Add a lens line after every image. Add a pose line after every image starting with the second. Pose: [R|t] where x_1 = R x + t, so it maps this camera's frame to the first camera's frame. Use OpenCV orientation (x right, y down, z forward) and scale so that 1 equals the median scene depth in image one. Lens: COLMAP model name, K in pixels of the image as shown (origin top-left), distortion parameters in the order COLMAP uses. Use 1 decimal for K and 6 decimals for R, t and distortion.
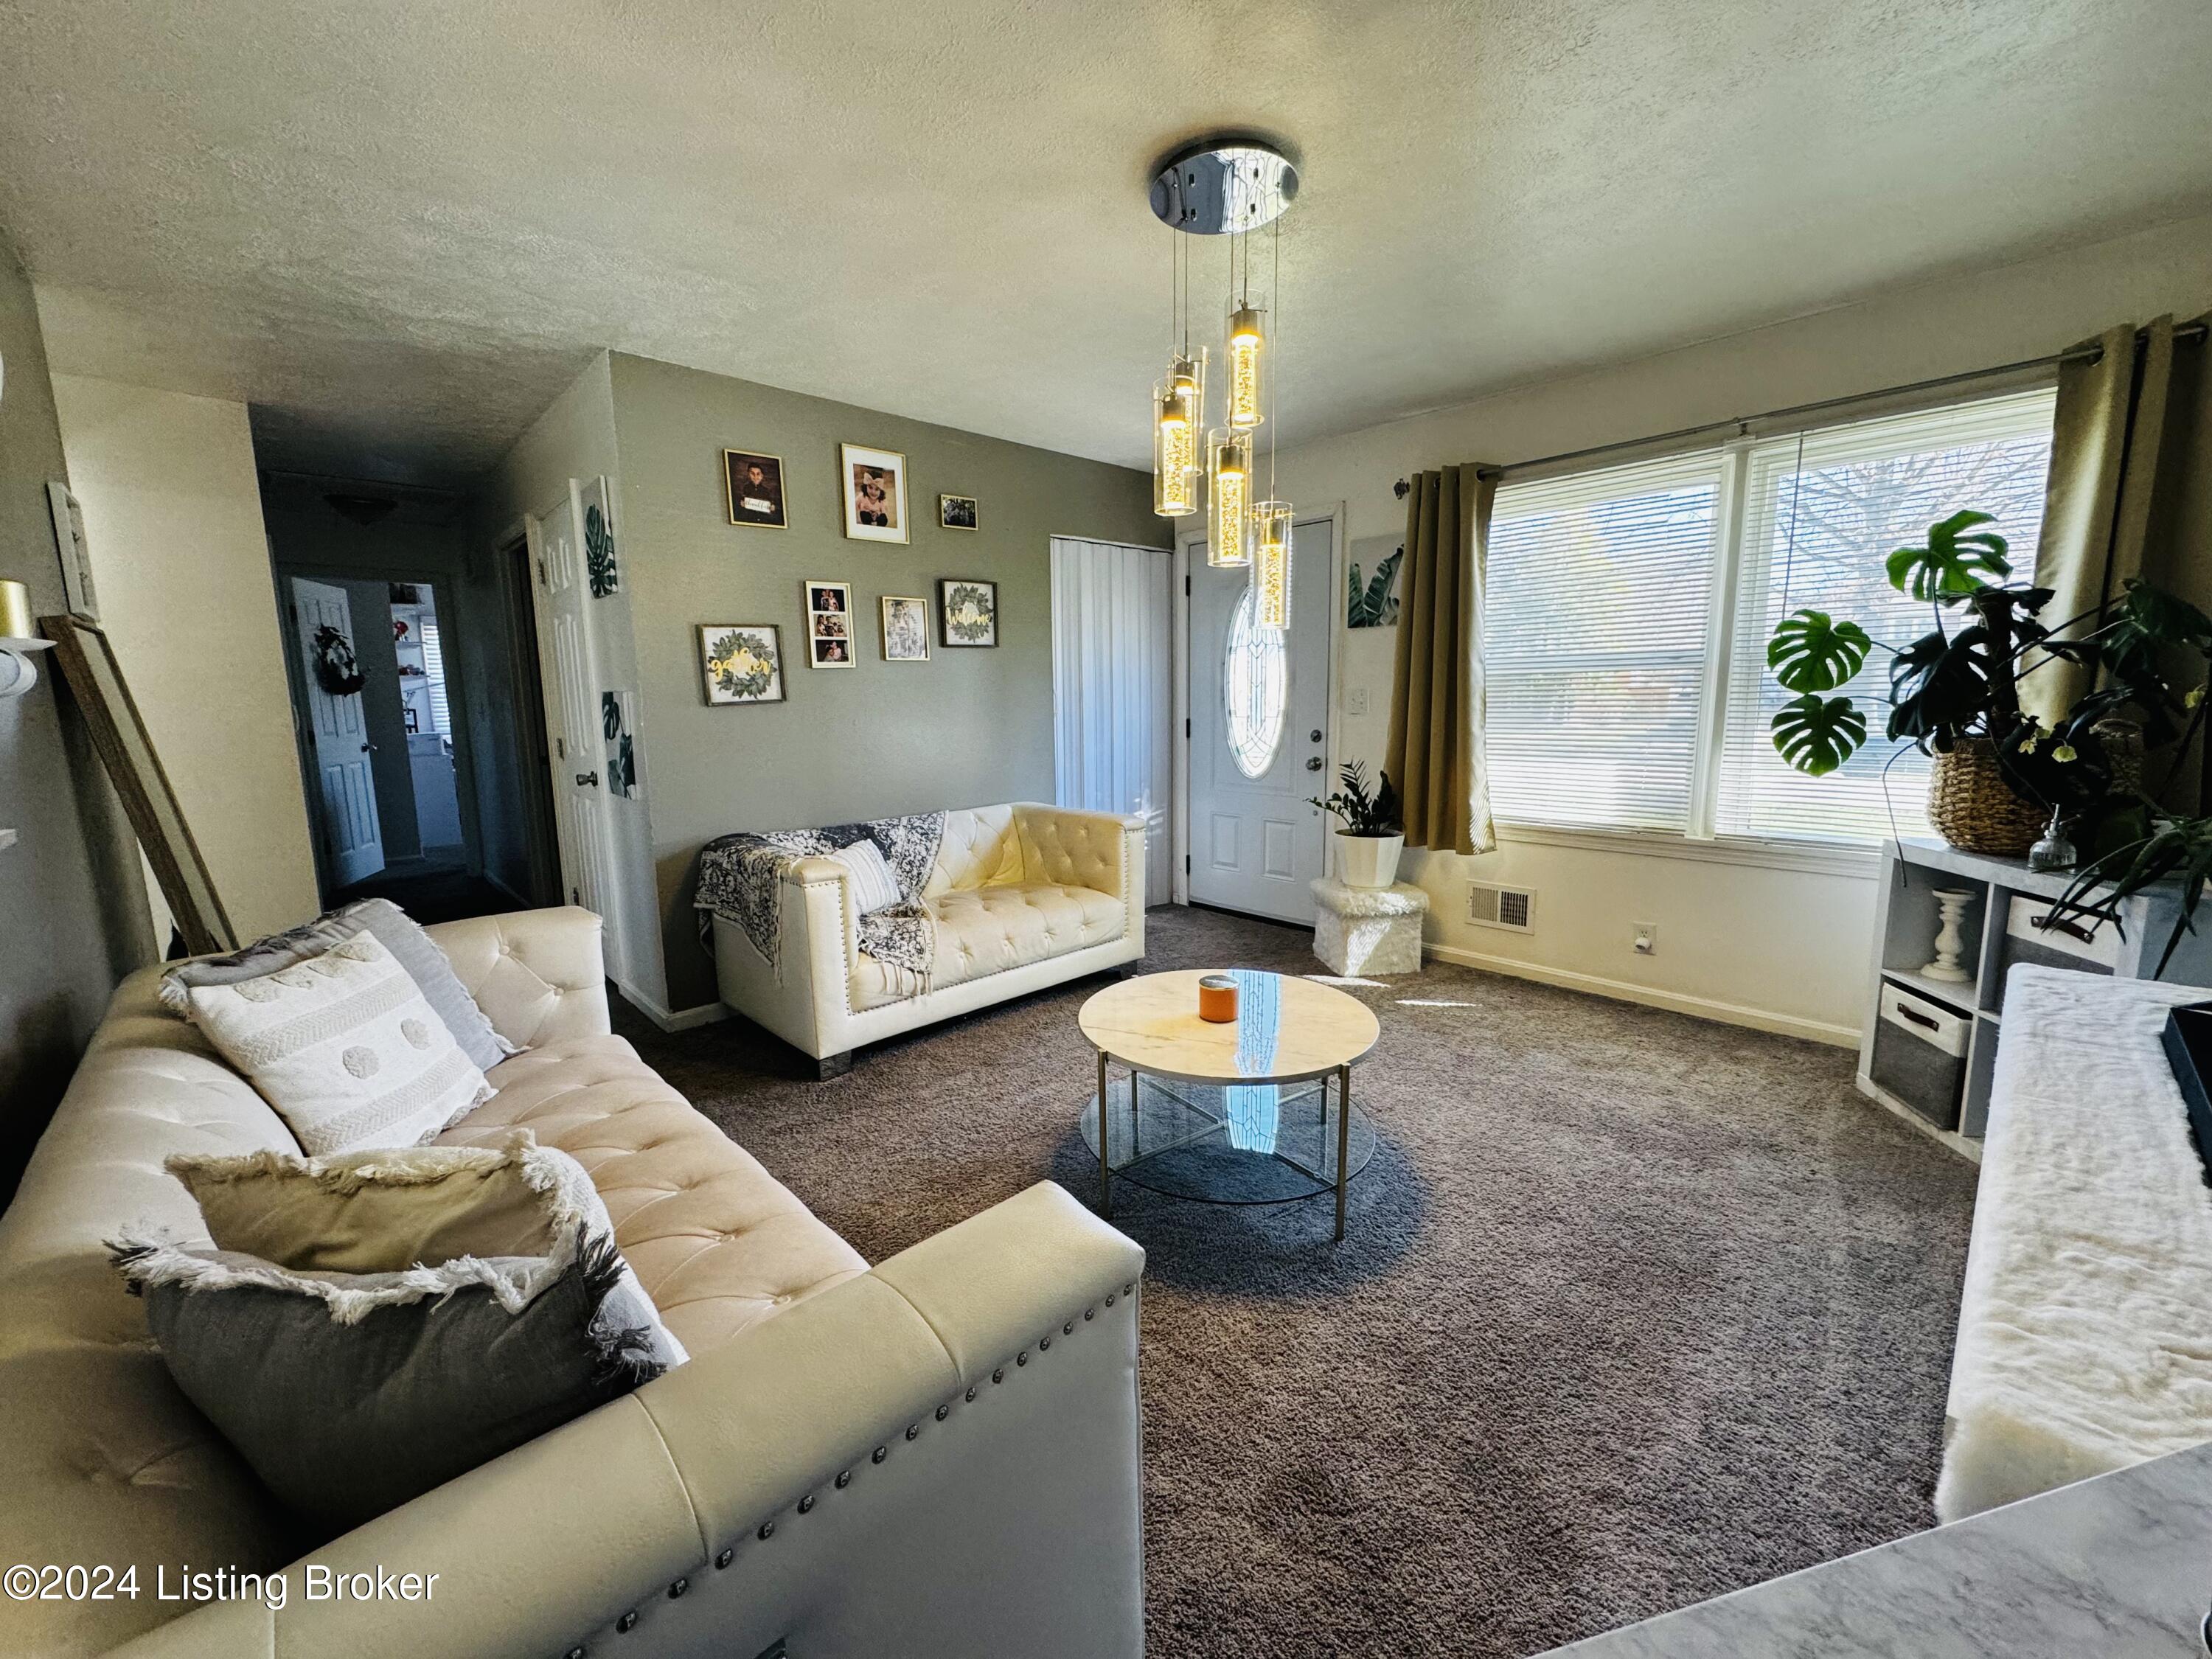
lens RADIAL K [[875.9, 0, 1108.0], [0, 875.9, 826.8], [0, 0, 1]] dist [-0.004603, -0.000331]
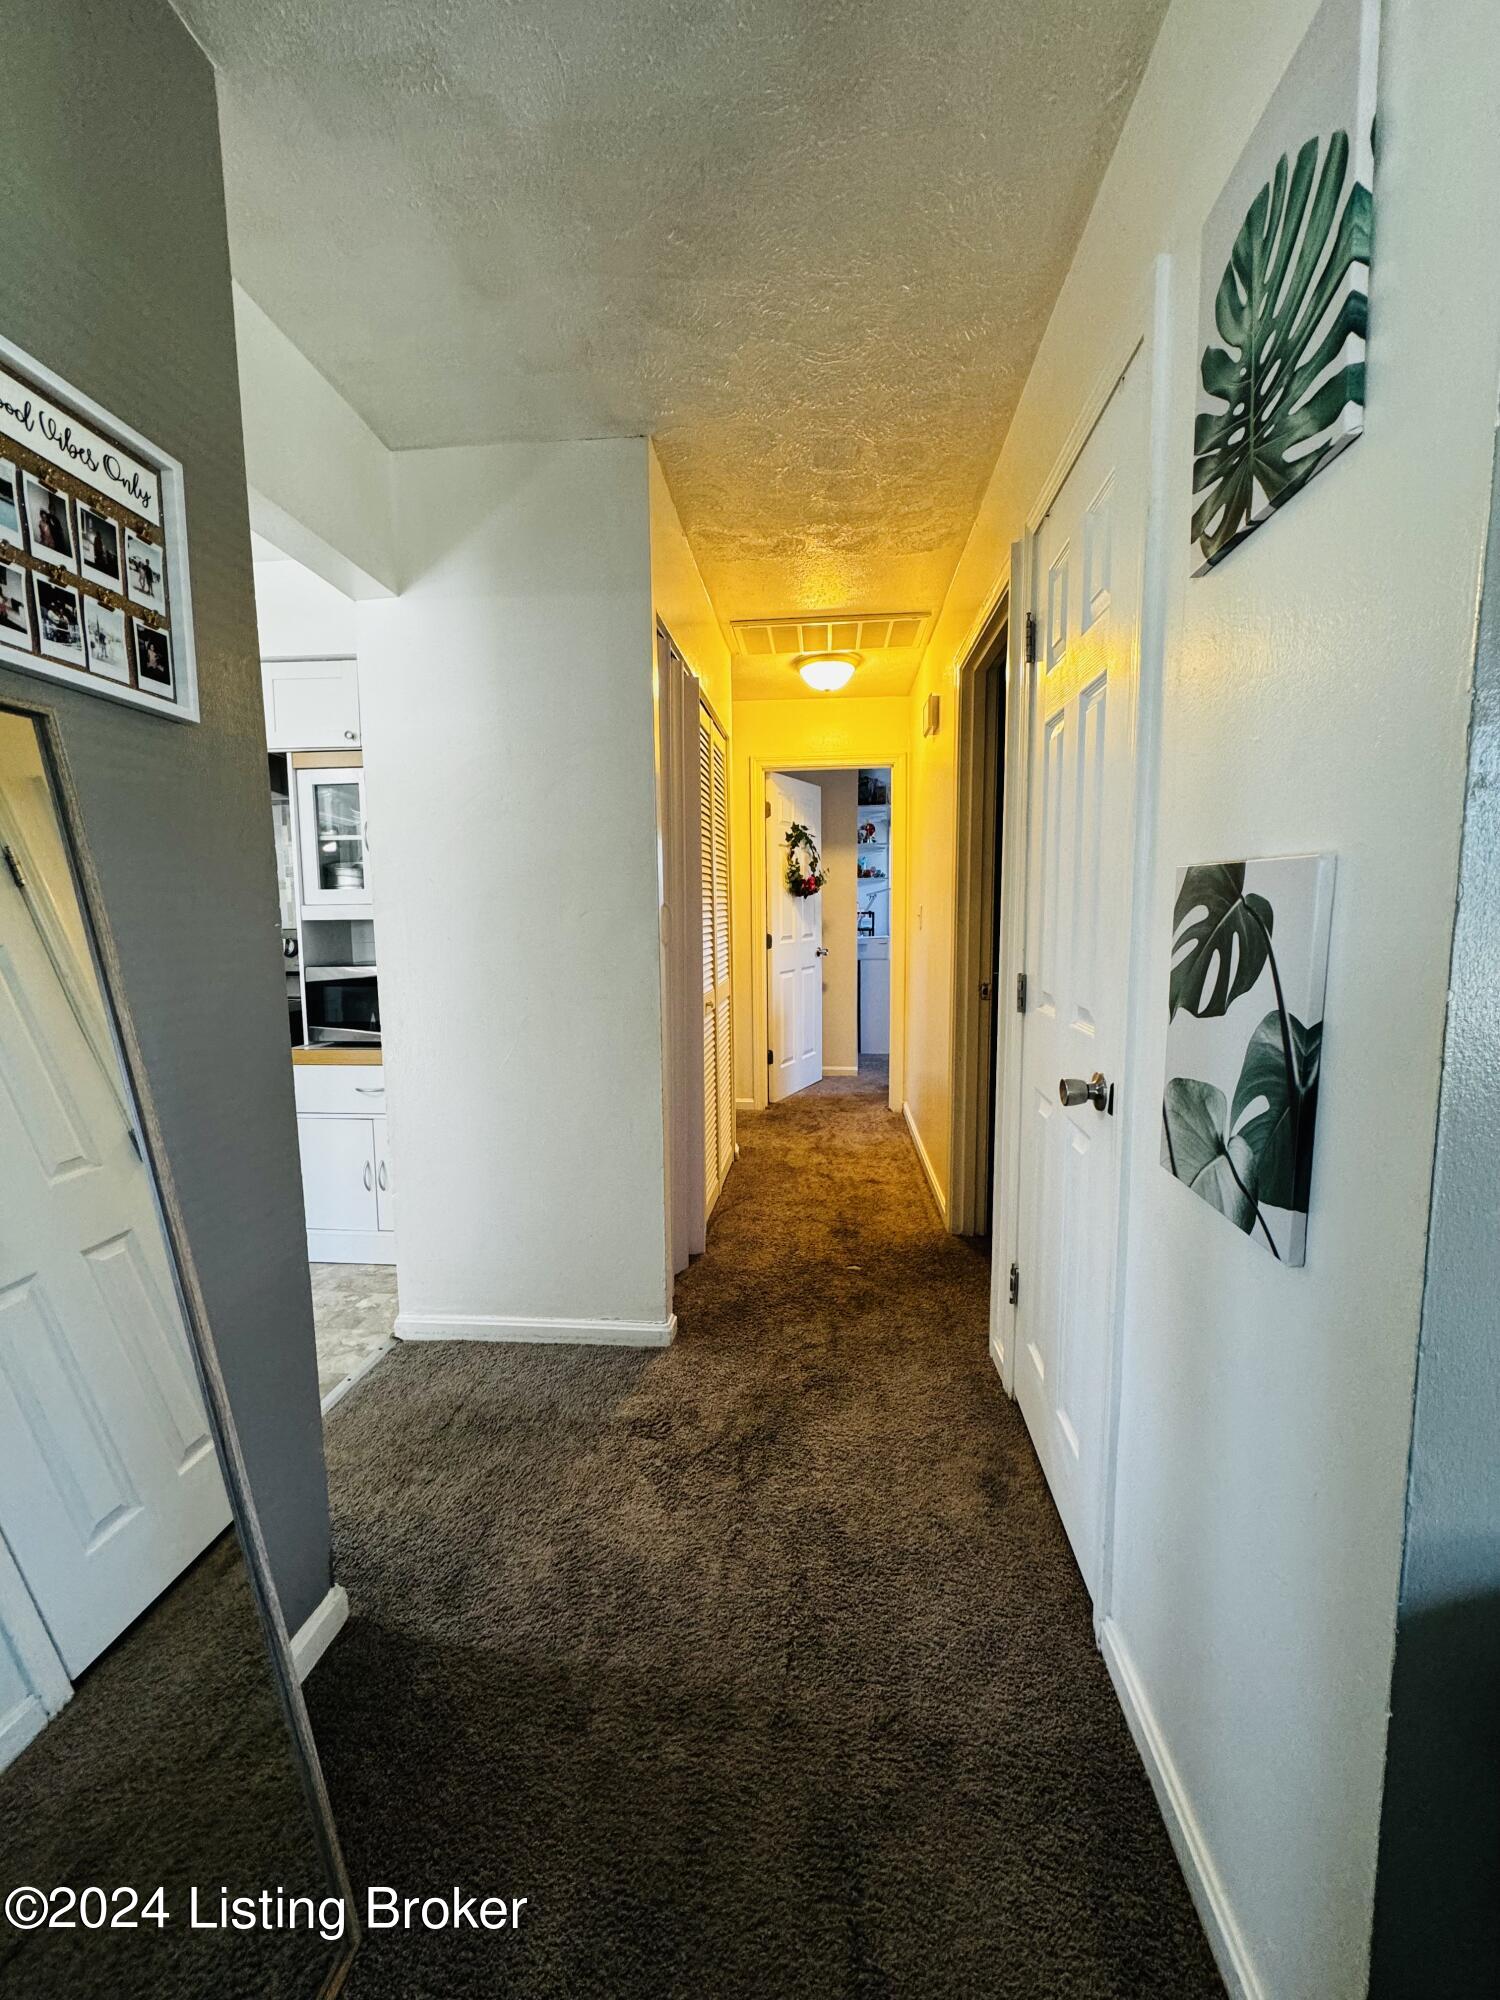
lens RADIAL K [[791.9, 0, 748.8], [0, 791.9, 997.5], [0, 0, 1]] dist [-0.004603, -0.000331]
pose [[0.656061, 0.090507, -0.749261, -0.431466], [-0.113712, 0.993304, 0.020419, -0.087299], [0.746092, 0.071804, 0.661960, 0.646743]]
